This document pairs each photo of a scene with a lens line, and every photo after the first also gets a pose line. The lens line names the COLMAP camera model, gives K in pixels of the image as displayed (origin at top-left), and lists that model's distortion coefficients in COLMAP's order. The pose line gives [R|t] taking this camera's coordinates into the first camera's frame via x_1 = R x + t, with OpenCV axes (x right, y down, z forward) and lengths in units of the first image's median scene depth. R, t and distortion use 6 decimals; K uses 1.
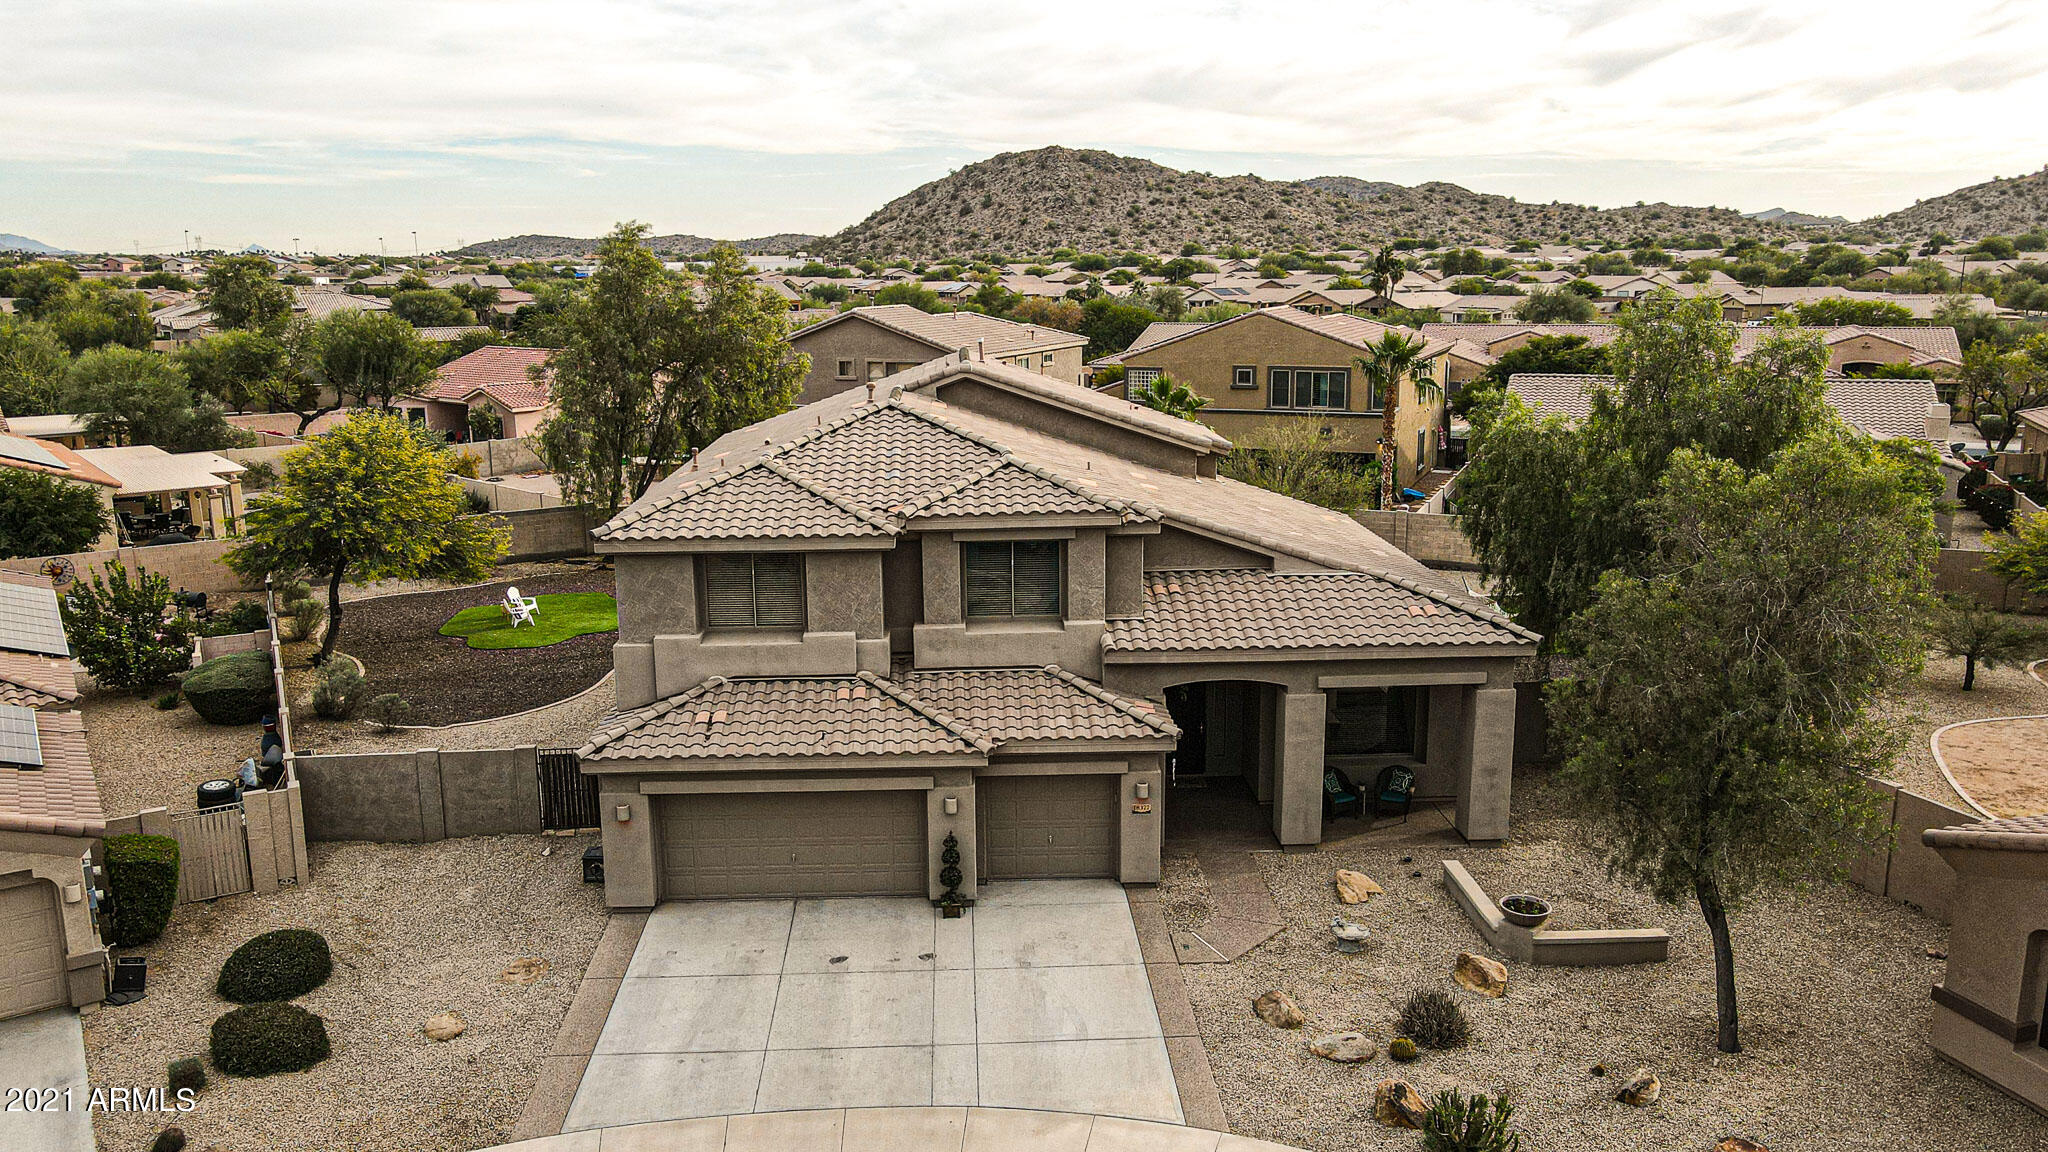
lens RADIAL K [[1507.7, 0, 999.5], [0, 1507.7, 577.6], [0, 0, 1]] dist [0.004477, 0.009413]
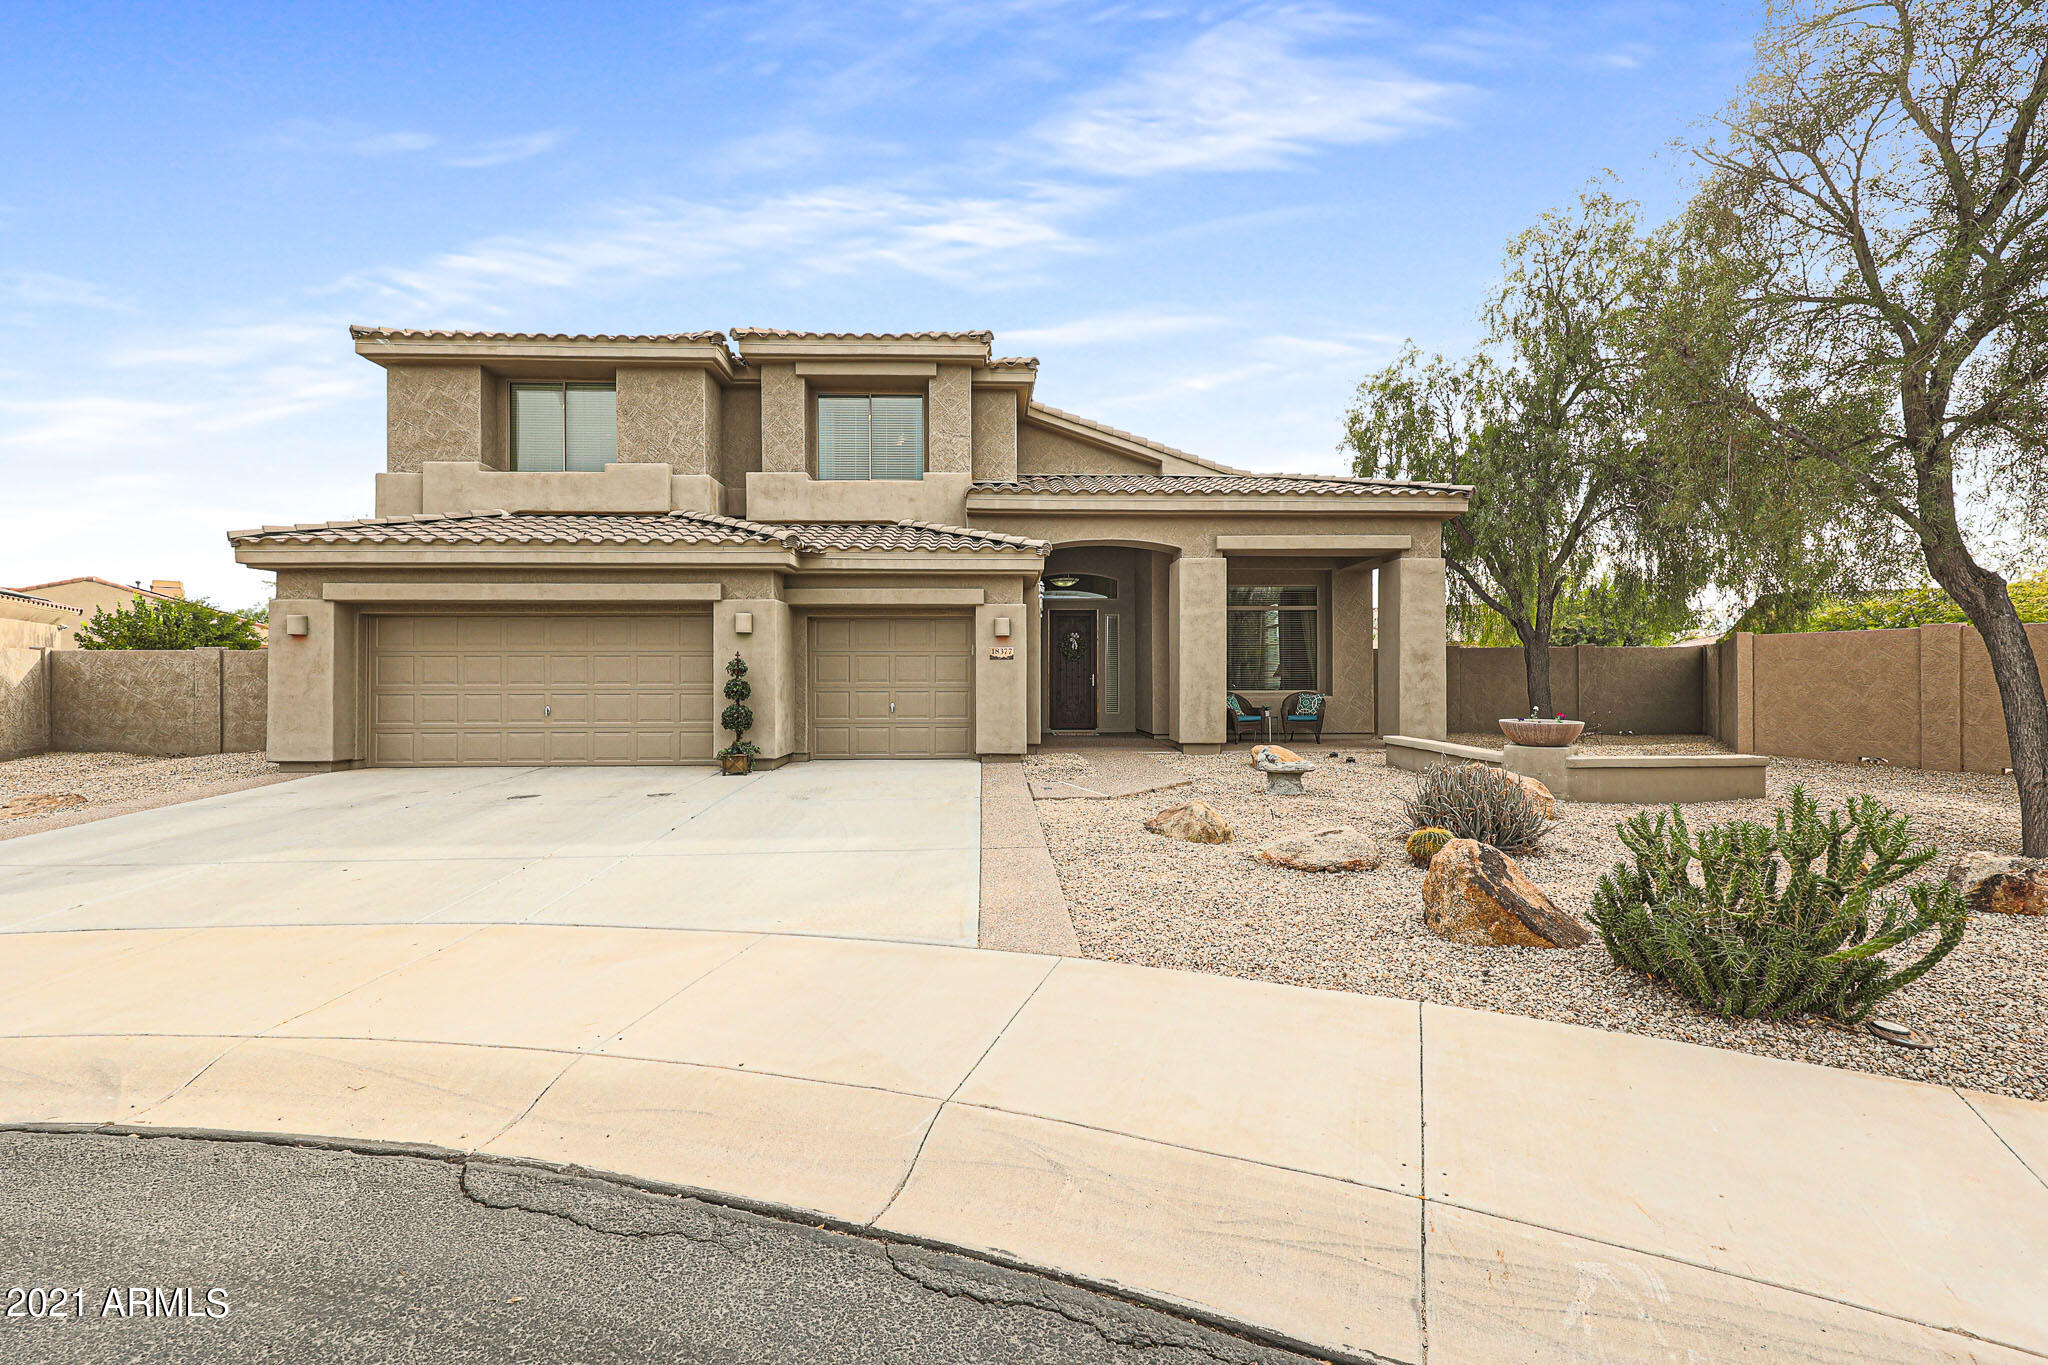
lens RADIAL K [[840.5, 0, 1020.7], [0, 840.5, 672.1], [0, 0, 1]] dist [-0.000132, -0.000568]
pose [[0.999911, 0.008533, 0.010302, 0.095418], [-0.006169, 0.977503, -0.210830, 0.244003], [-0.011869, 0.210748, 0.977468, 0.550642]]
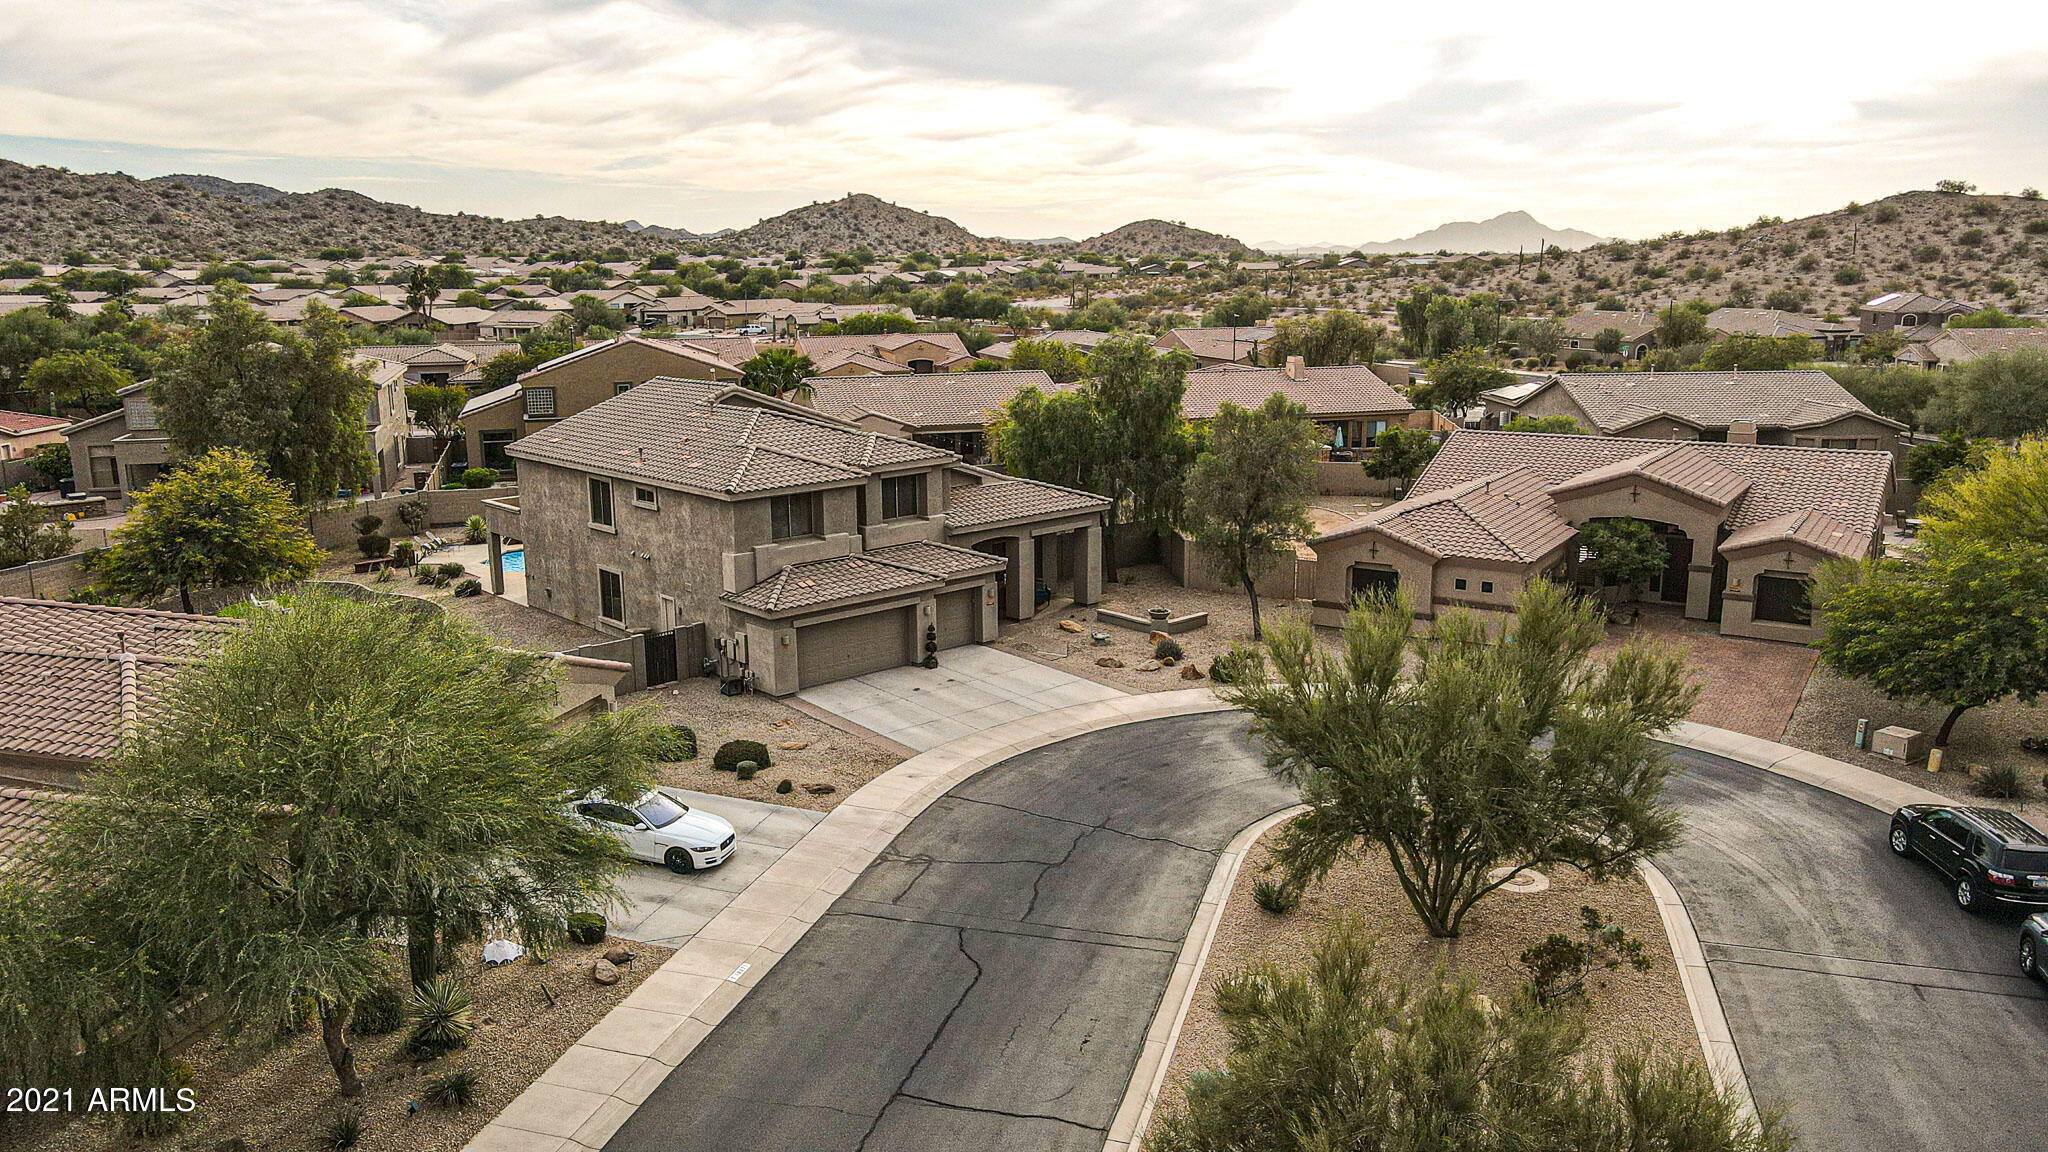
lens RADIAL K [[1507.7, 0, 999.5], [0, 1507.7, 577.6], [0, 0, 1]] dist [0.004477, 0.009413]
pose [[0.764688, -0.129309, 0.631293, -1.092474], [0.131615, 0.990349, 0.043430, 0.035033], [-0.630816, 0.049877, 0.774328, -0.516252]]
